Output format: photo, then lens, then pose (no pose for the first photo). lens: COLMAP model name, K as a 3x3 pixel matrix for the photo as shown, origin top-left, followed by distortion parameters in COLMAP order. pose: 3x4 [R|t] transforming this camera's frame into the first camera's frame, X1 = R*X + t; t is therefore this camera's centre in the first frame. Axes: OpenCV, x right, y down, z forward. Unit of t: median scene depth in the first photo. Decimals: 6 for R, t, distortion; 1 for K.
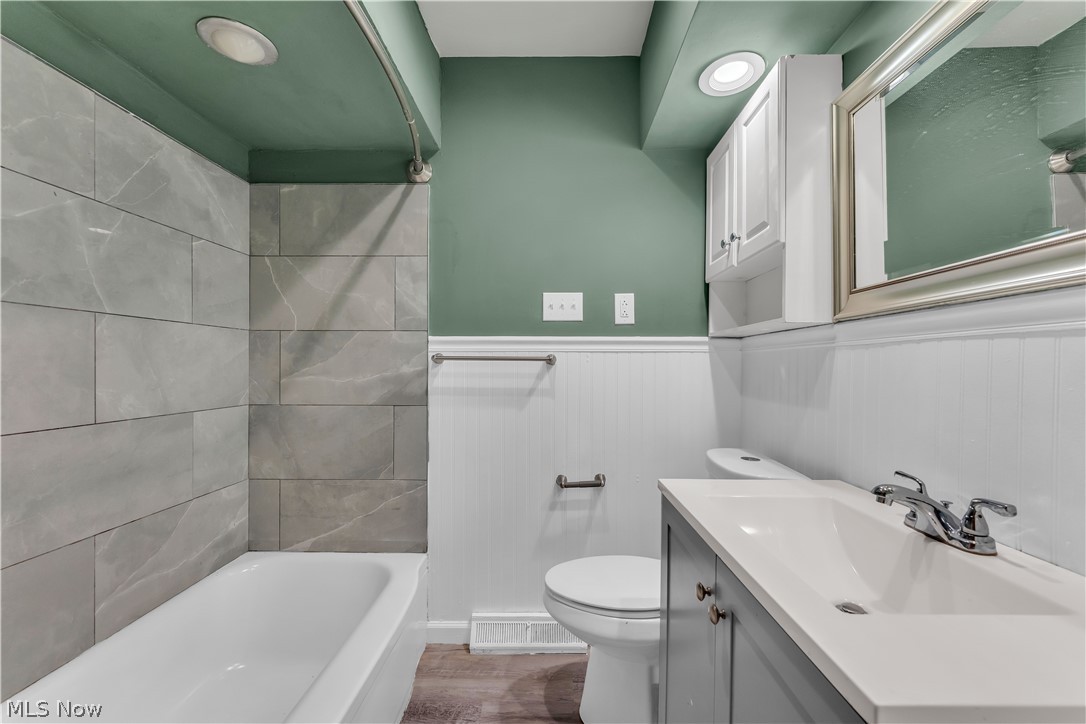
lens RADIAL K [[438.4, 0, 535.8], [0, 438.4, 368.5], [0, 0, 1]] dist [0.000417, -0.000324]
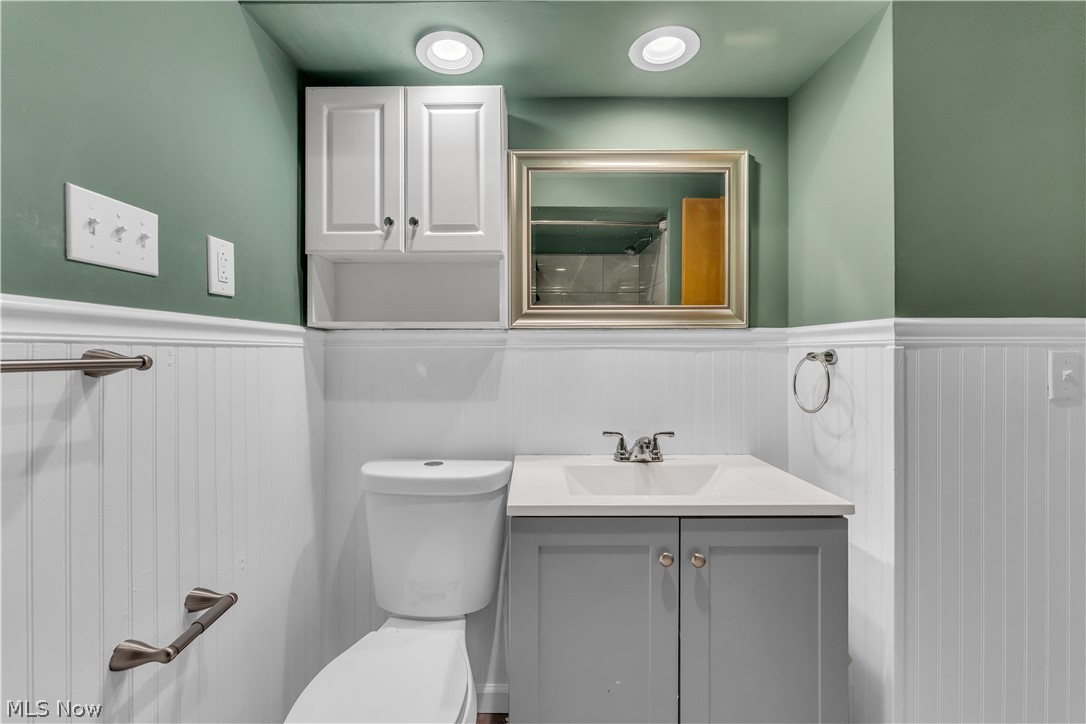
lens RADIAL K [[430.6, 0, 539.4], [0, 430.6, 354.9], [0, 0, 1]] dist [-0.000059, -0.000093]
pose [[-0.022559, -0.010103, 0.999694, -0.351316], [0.007176, 0.999922, 0.010267, -0.028523], [-0.999720, 0.007405, -0.022485, 0.617619]]
